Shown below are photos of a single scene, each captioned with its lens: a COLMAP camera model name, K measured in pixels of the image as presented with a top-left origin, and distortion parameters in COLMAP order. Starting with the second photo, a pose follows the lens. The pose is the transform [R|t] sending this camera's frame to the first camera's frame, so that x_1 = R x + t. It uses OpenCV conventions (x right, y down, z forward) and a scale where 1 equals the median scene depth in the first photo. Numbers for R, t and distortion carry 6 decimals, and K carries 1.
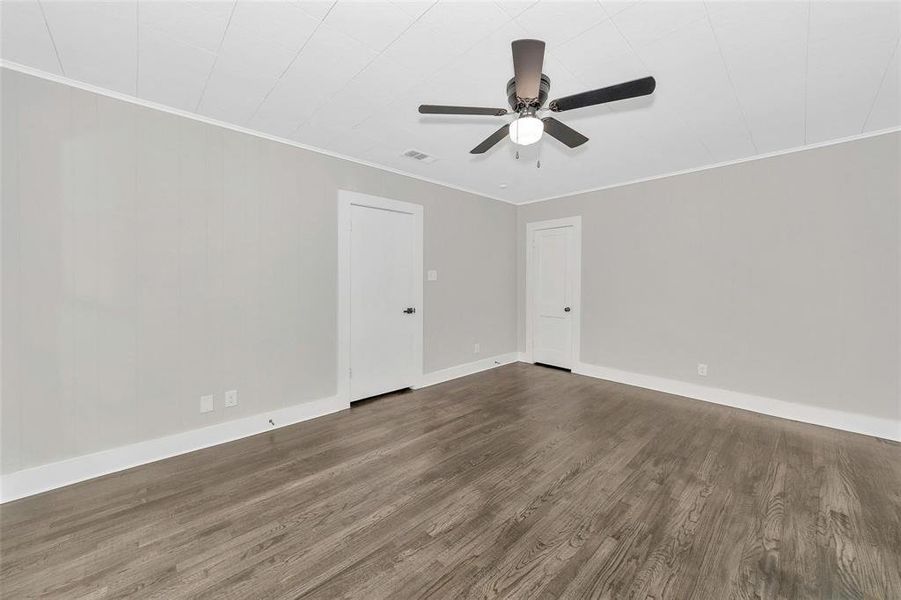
lens RADIAL K [[329.3, 0, 454.2], [0, 329.3, 281.6], [0, 0, 1]] dist [-0.001098, -0.000015]
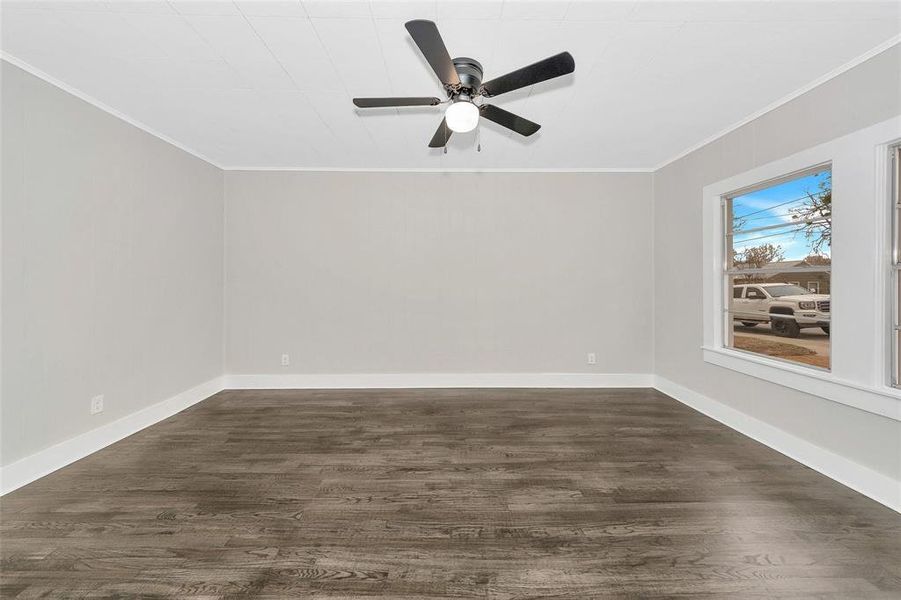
lens RADIAL K [[329.3, 0, 454.2], [0, 329.3, 281.6], [0, 0, 1]] dist [-0.001098, -0.000015]
pose [[-0.732270, -0.006413, 0.680984, -0.437735], [-0.004508, 0.999979, 0.004570, 0.013265], [-0.680999, 0.000277, -0.732284, 1.762163]]
